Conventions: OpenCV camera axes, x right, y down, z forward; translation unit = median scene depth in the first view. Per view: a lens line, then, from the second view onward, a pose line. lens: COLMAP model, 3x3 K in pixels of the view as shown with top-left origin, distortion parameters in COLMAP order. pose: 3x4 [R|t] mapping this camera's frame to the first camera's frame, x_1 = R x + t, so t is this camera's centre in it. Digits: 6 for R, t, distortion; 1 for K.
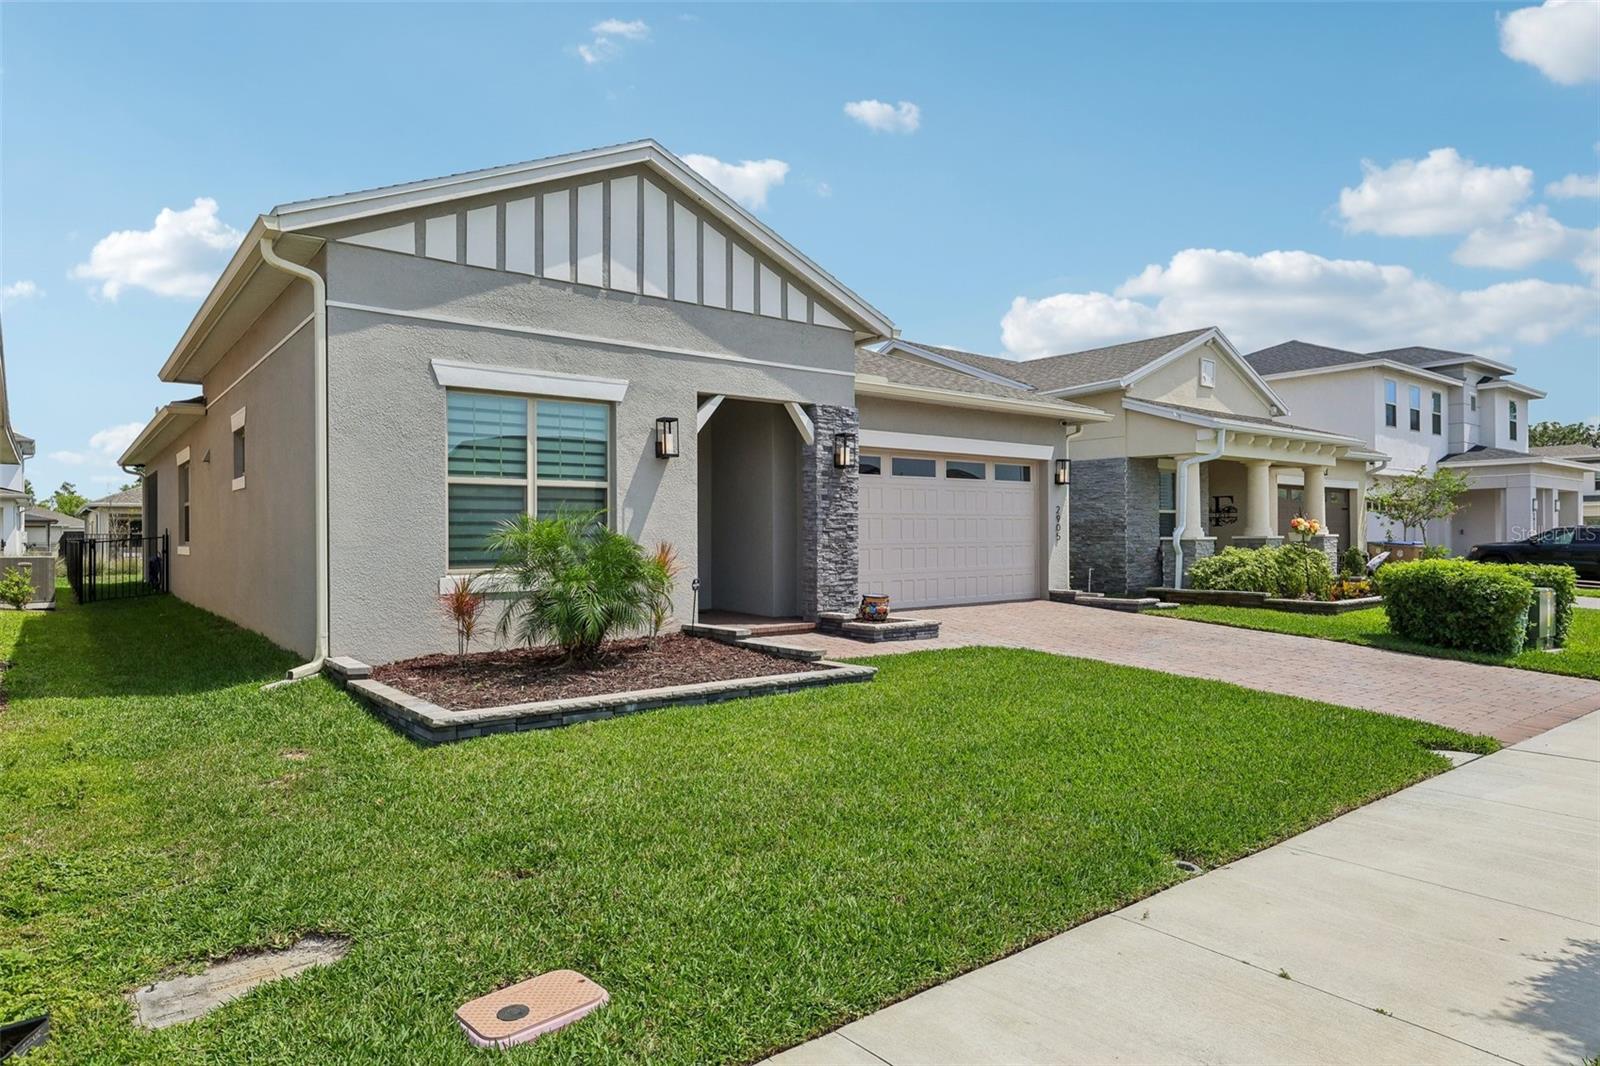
lens RADIAL K [[939.0, 0, 793.3], [0, 939.0, 533.3], [0, 0, 1]] dist [0.001408, 0.000768]
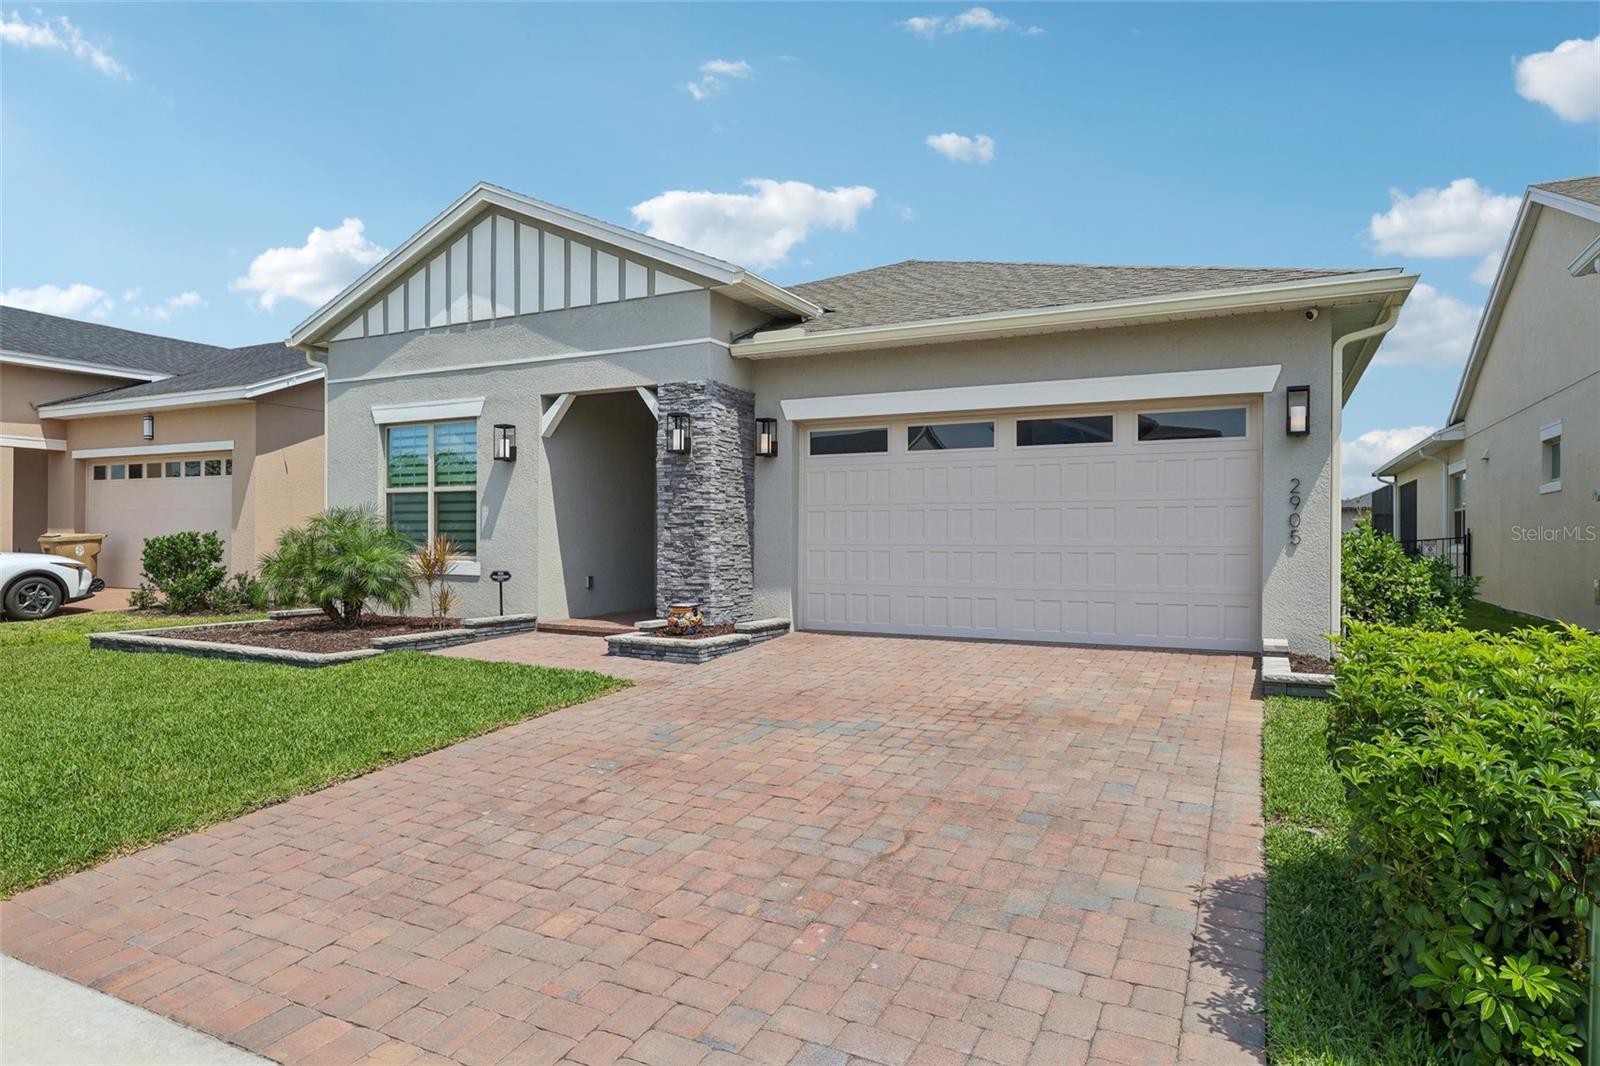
lens RADIAL K [[939.0, 0, 793.3], [0, 939.0, 533.3], [0, 0, 1]] dist [0.001408, 0.000768]
pose [[0.410442, 0.002586, -0.911883, 0.957835], [-0.004264, 0.999990, 0.000916, 0.002388], [0.911877, 0.003512, 0.410449, 0.810405]]
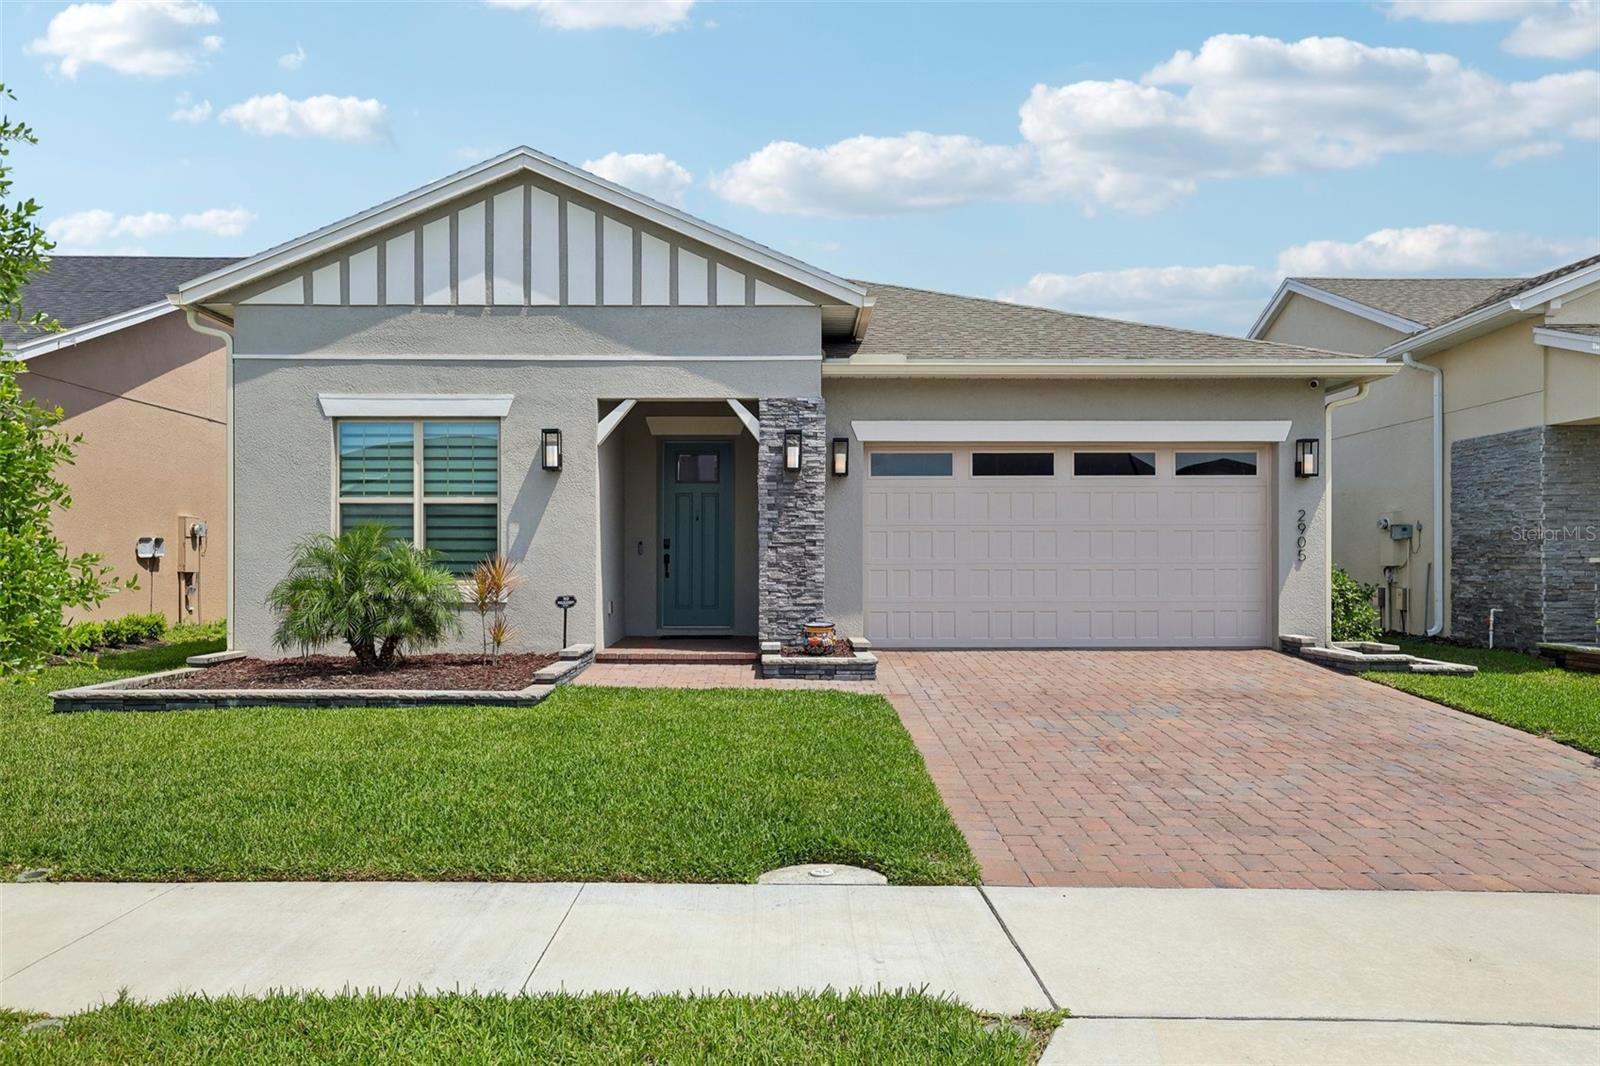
lens RADIAL K [[1132.7, 0, 799.0], [0, 1132.7, 555.1], [0, 0, 1]] dist [0.017316, 0.001248]
pose [[0.789686, 0.001609, -0.613509, 0.742011], [-0.002643, 0.999996, -0.000780, 0.006811], [0.613506, 0.002237, 0.789687, 0.221006]]
